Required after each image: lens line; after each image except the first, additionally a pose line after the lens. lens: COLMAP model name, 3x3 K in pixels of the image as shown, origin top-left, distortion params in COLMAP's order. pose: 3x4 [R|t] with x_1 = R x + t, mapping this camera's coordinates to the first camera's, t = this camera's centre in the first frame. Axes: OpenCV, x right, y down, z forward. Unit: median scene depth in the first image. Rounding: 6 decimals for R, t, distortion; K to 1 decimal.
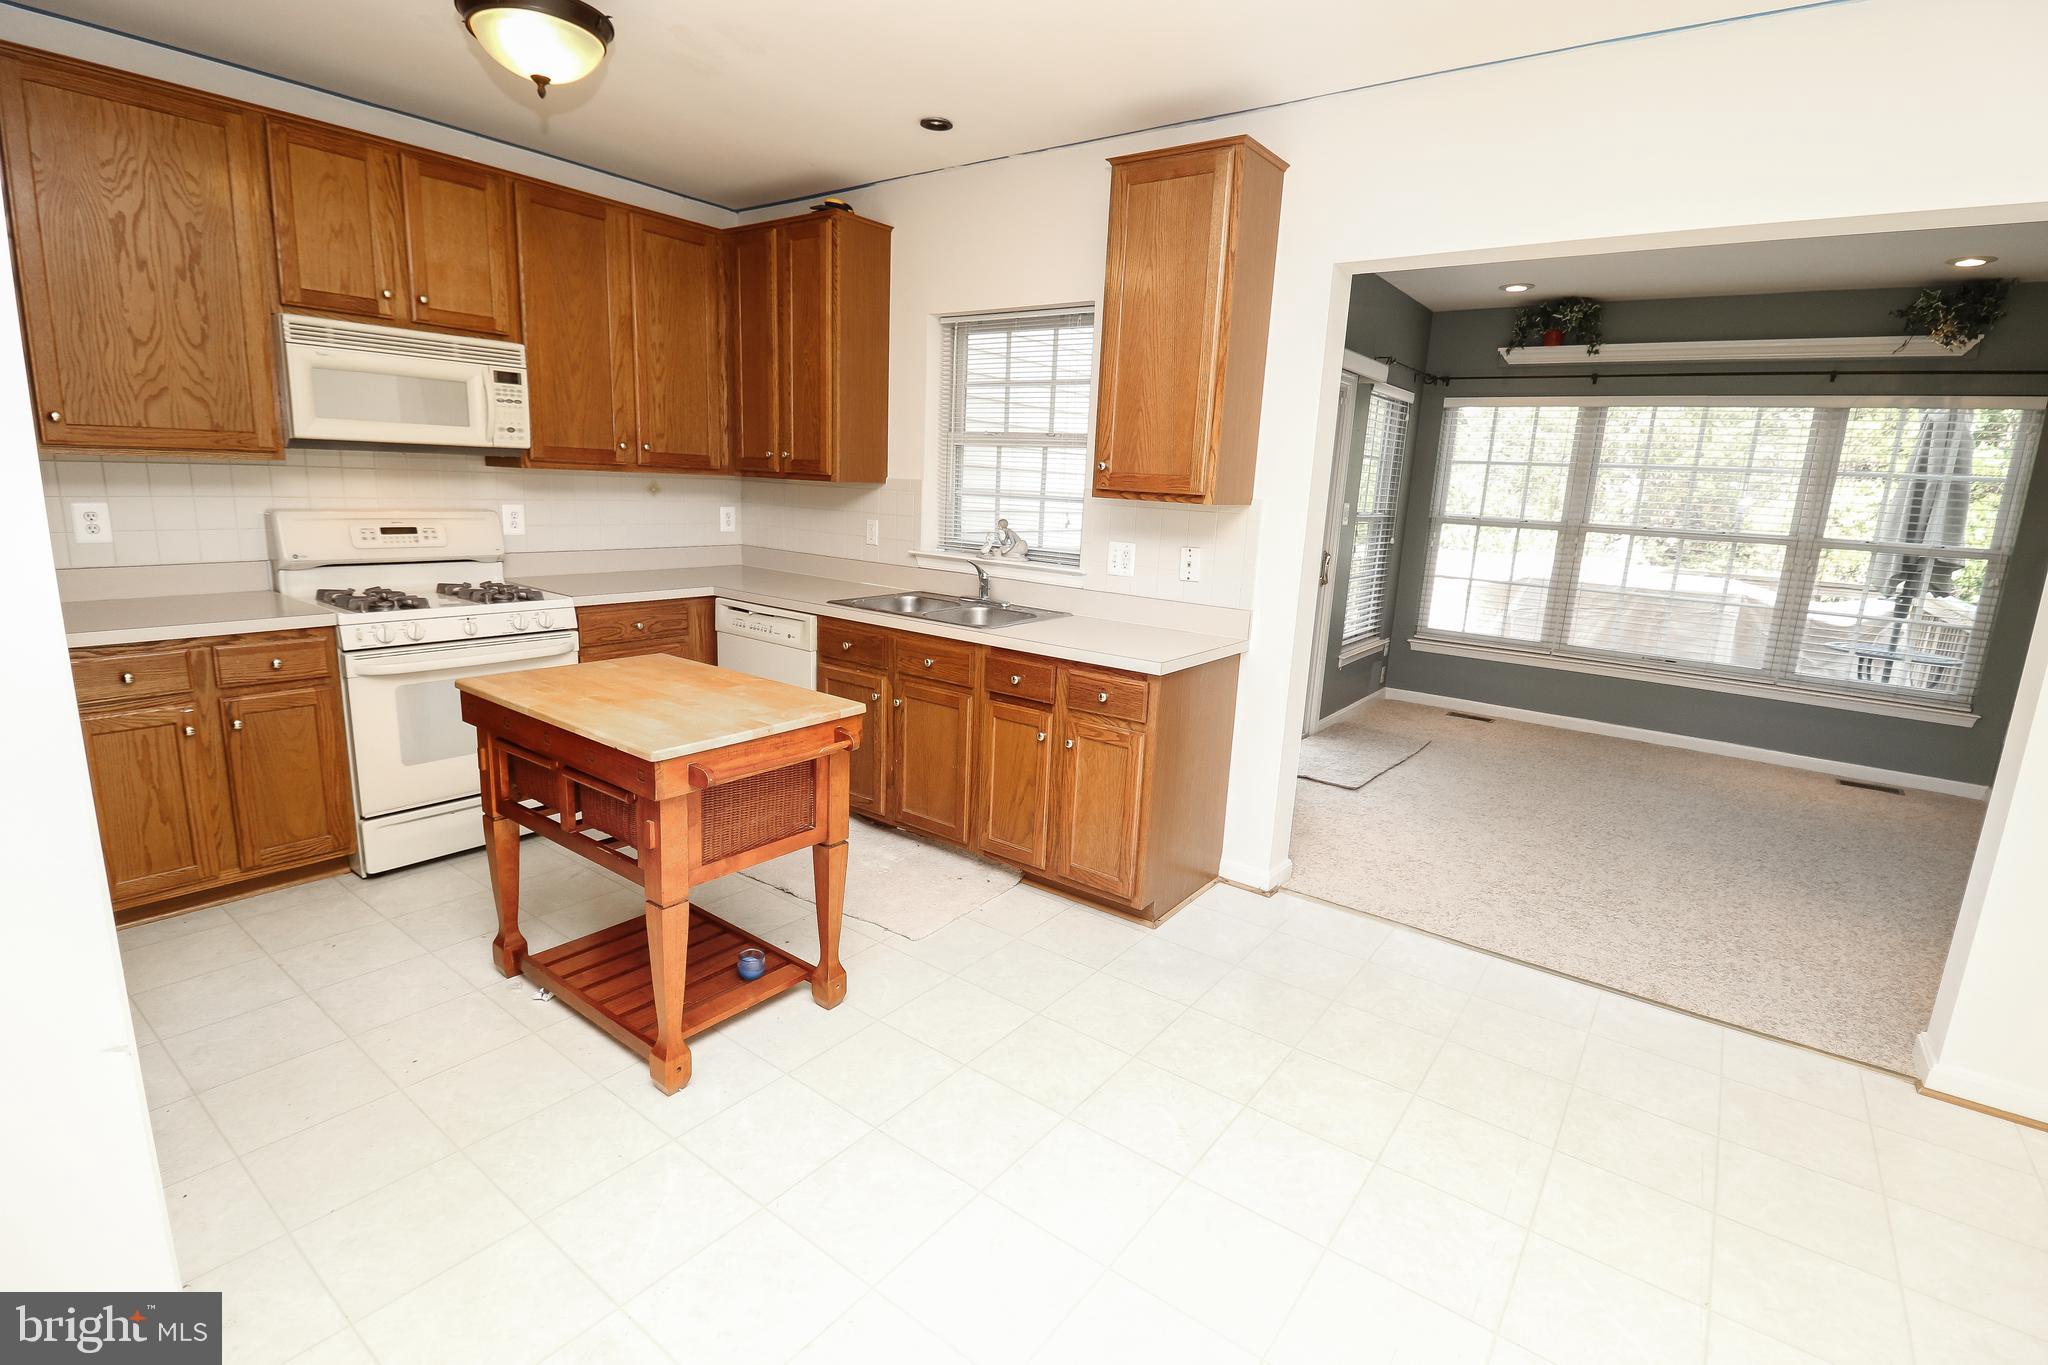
lens RADIAL K [[946.6, 0, 1019.2], [0, 946.6, 683.0], [0, 0, 1]] dist [-0.008941, -0.009324]
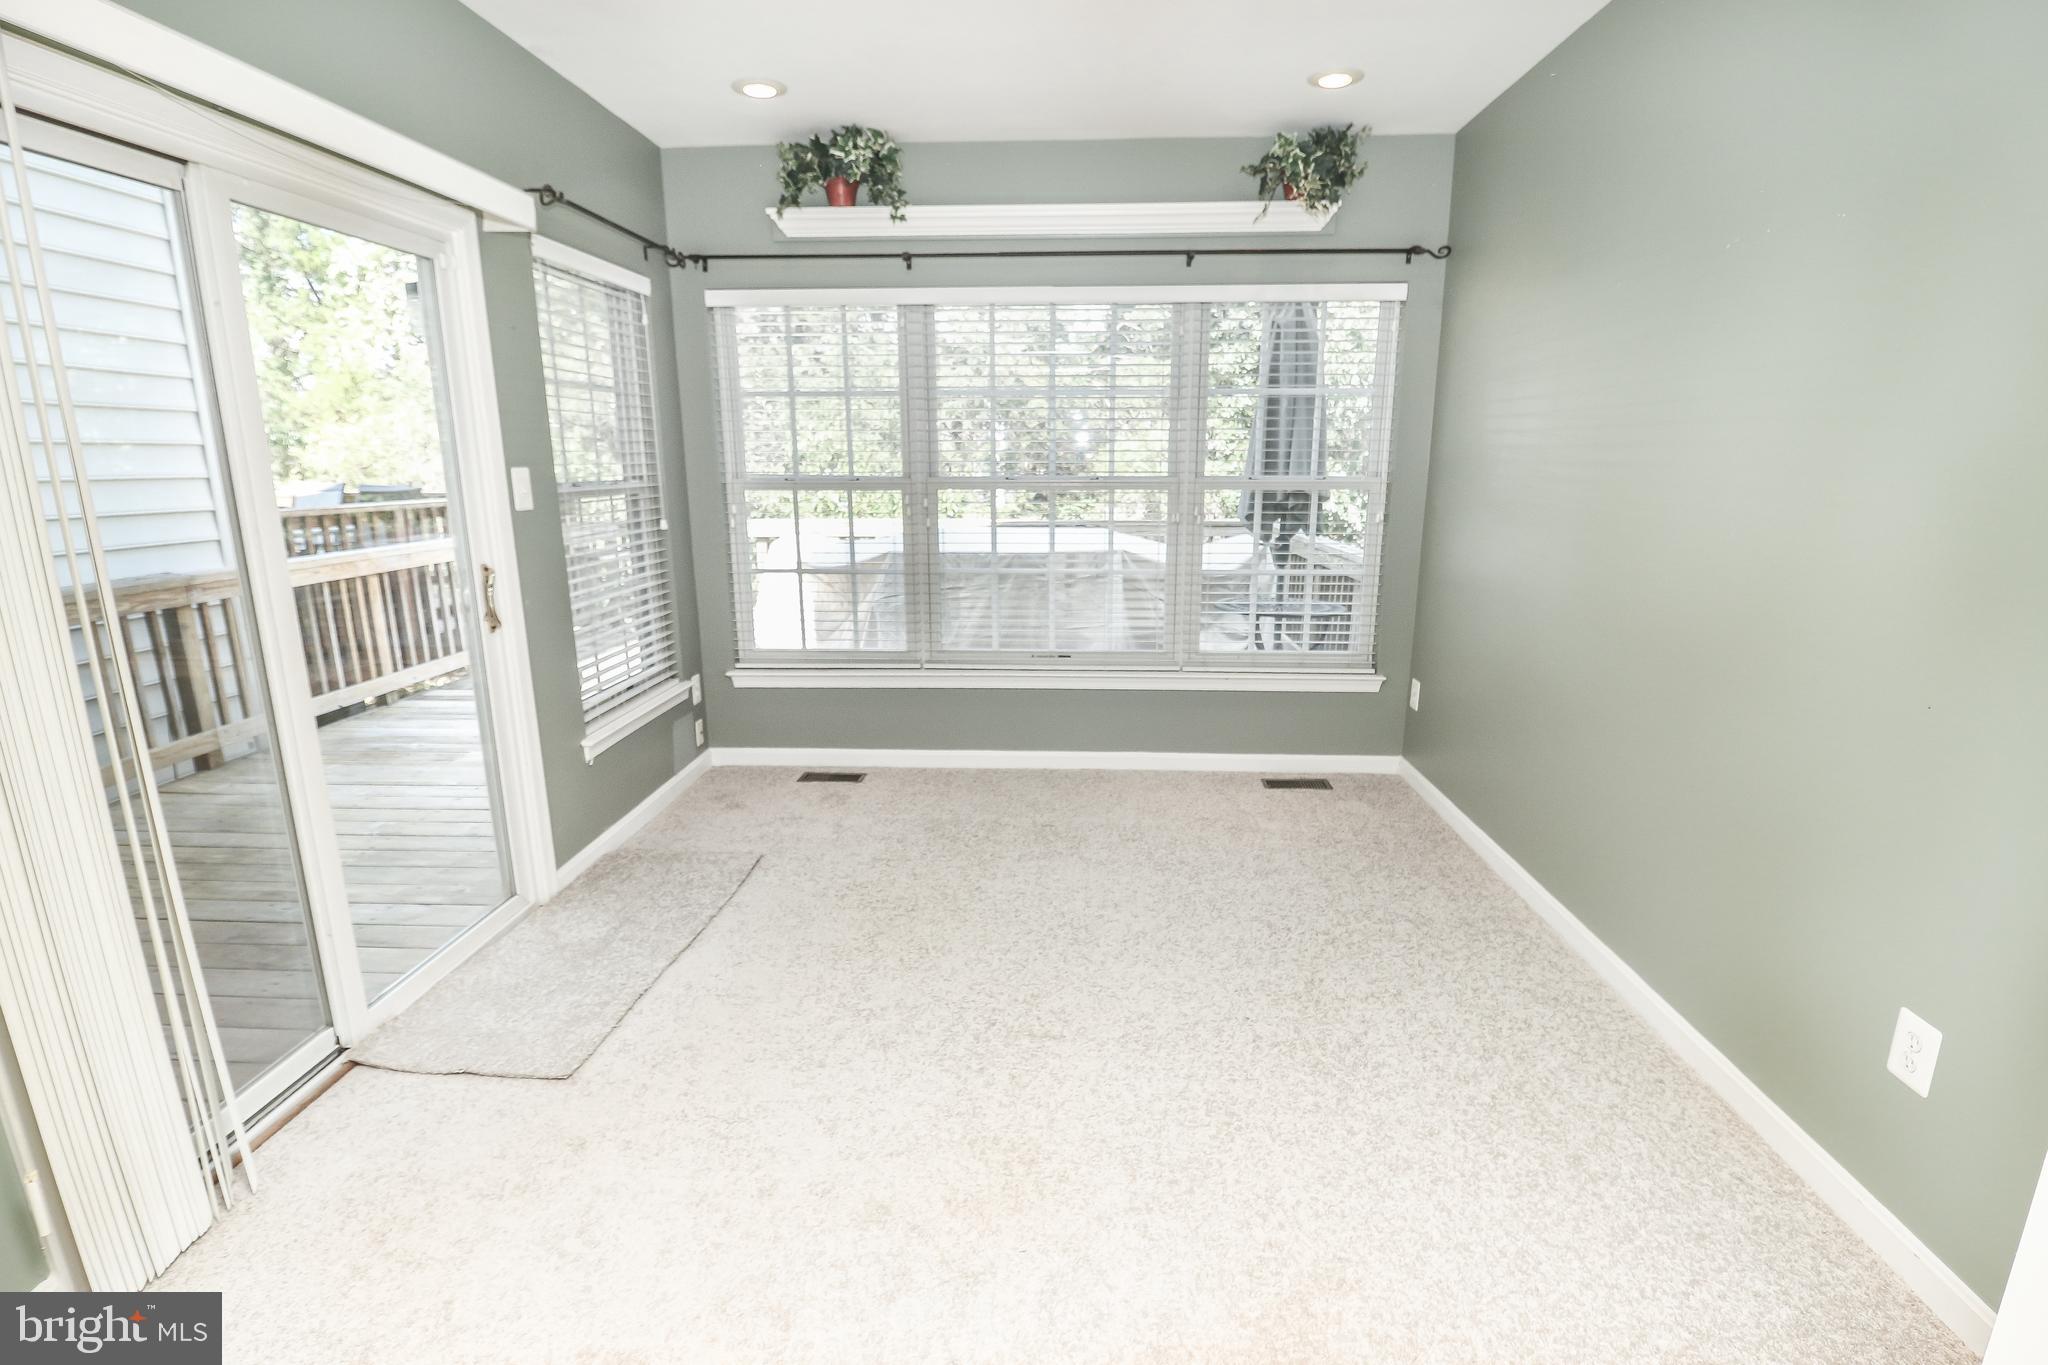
lens RADIAL K [[946.6, 0, 1024.5], [0, 946.6, 685.3], [0, 0, 1]] dist [-0.008941, -0.009324]
pose [[0.828451, -0.177102, 0.531323, 0.425675], [0.157642, 0.984068, 0.082213, -0.106975], [-0.537418, 0.015649, 0.843171, 0.620211]]
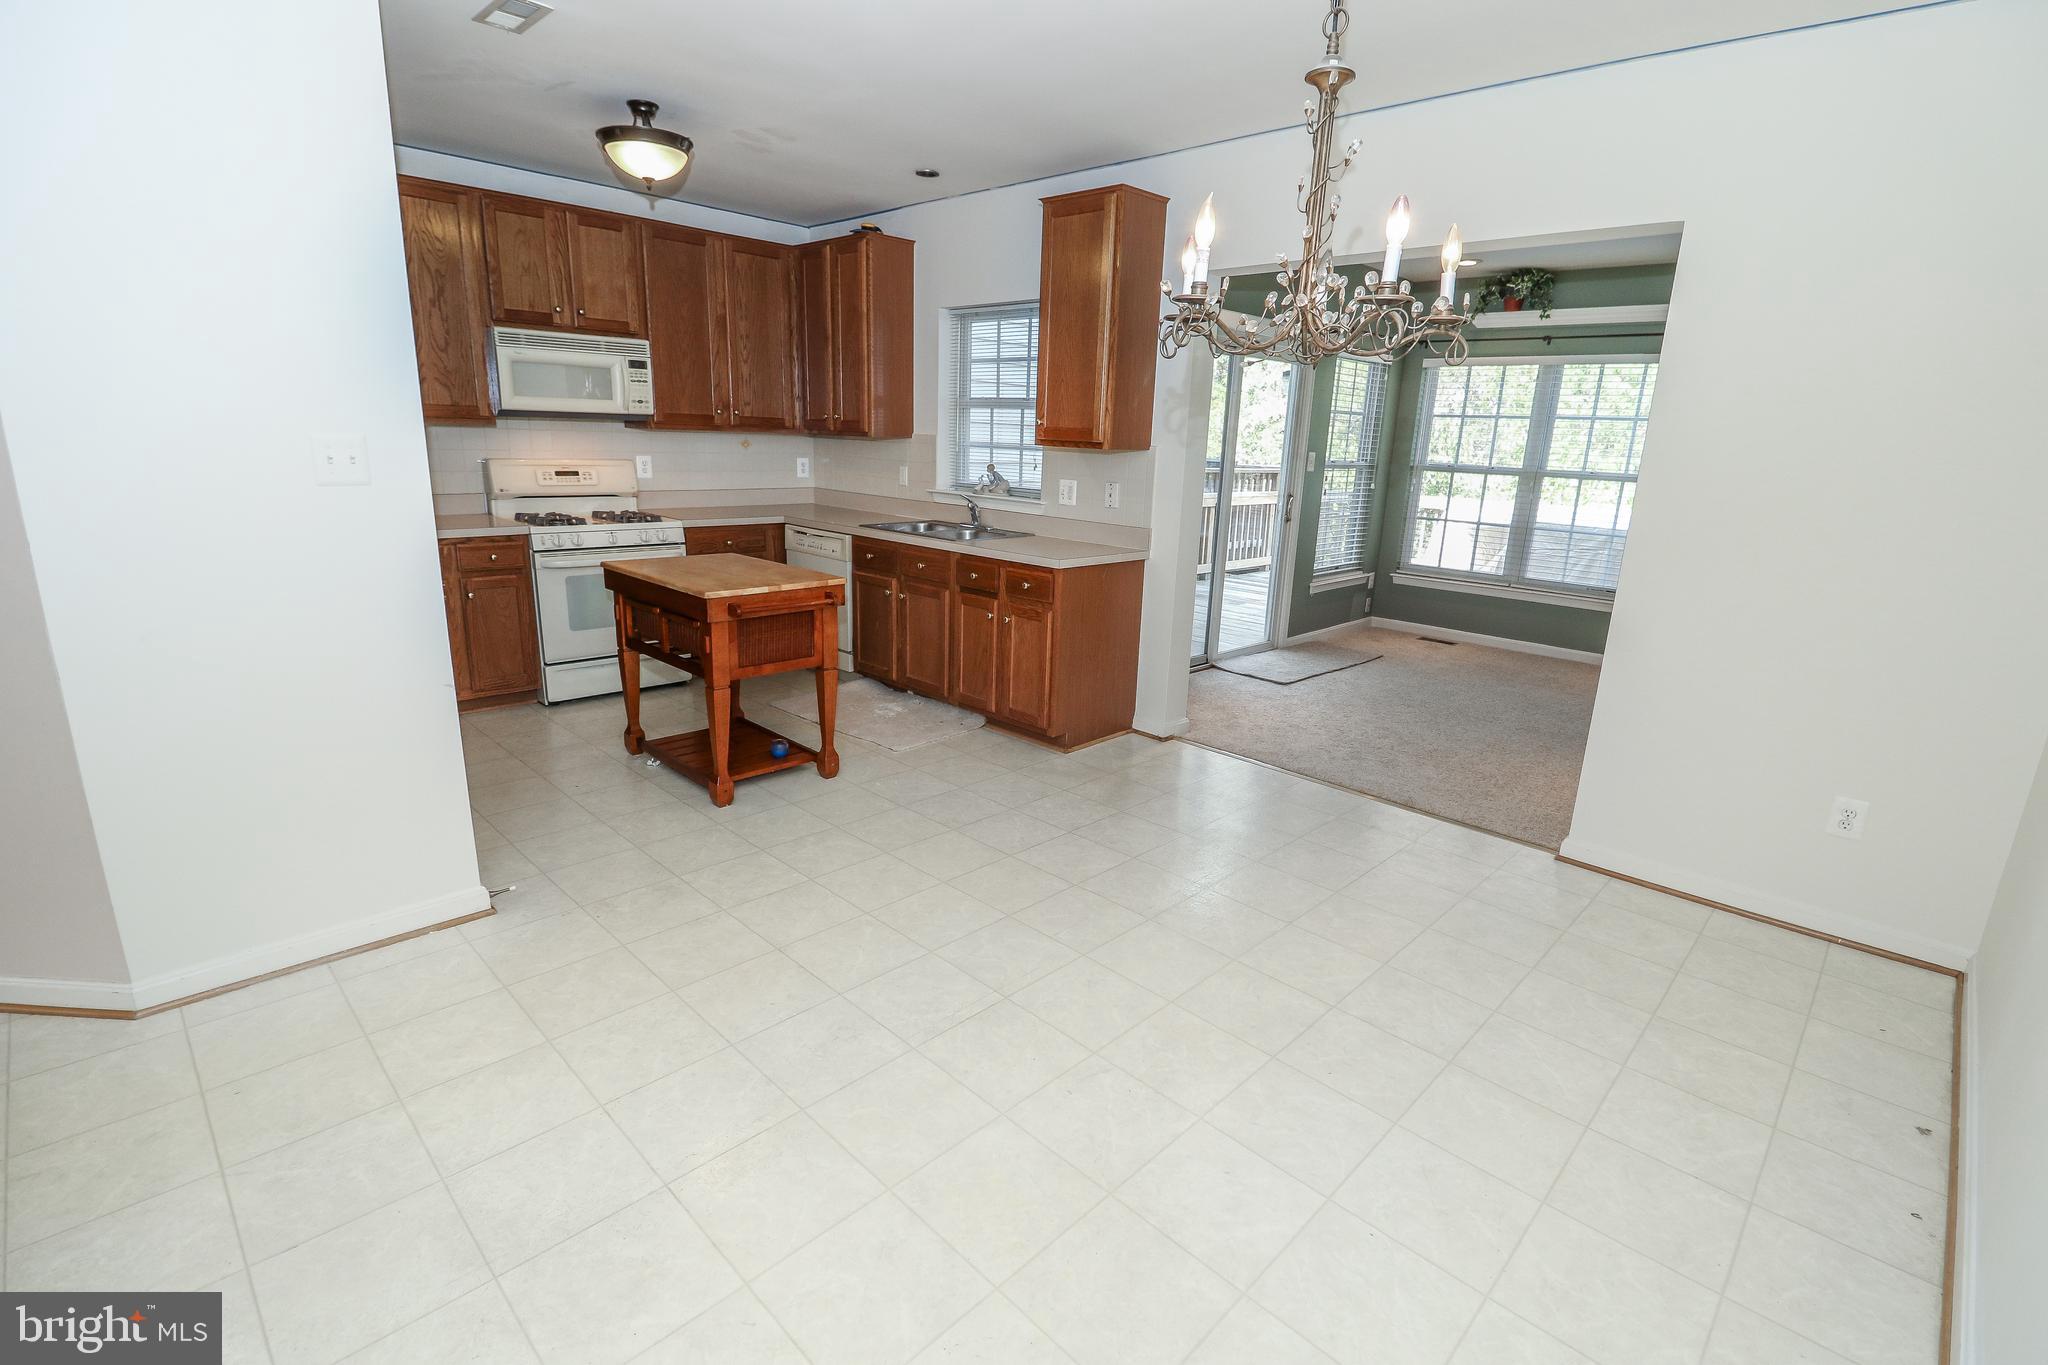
lens RADIAL K [[946.6, 0, 1031.1], [0, 946.6, 691.7], [0, 0, 1]] dist [-0.008941, -0.009324]
pose [[0.991787, 0.024446, -0.125544, 0.232404], [-0.018209, 0.998553, 0.050592, 0.084988], [0.126600, -0.047891, 0.990797, -0.353477]]
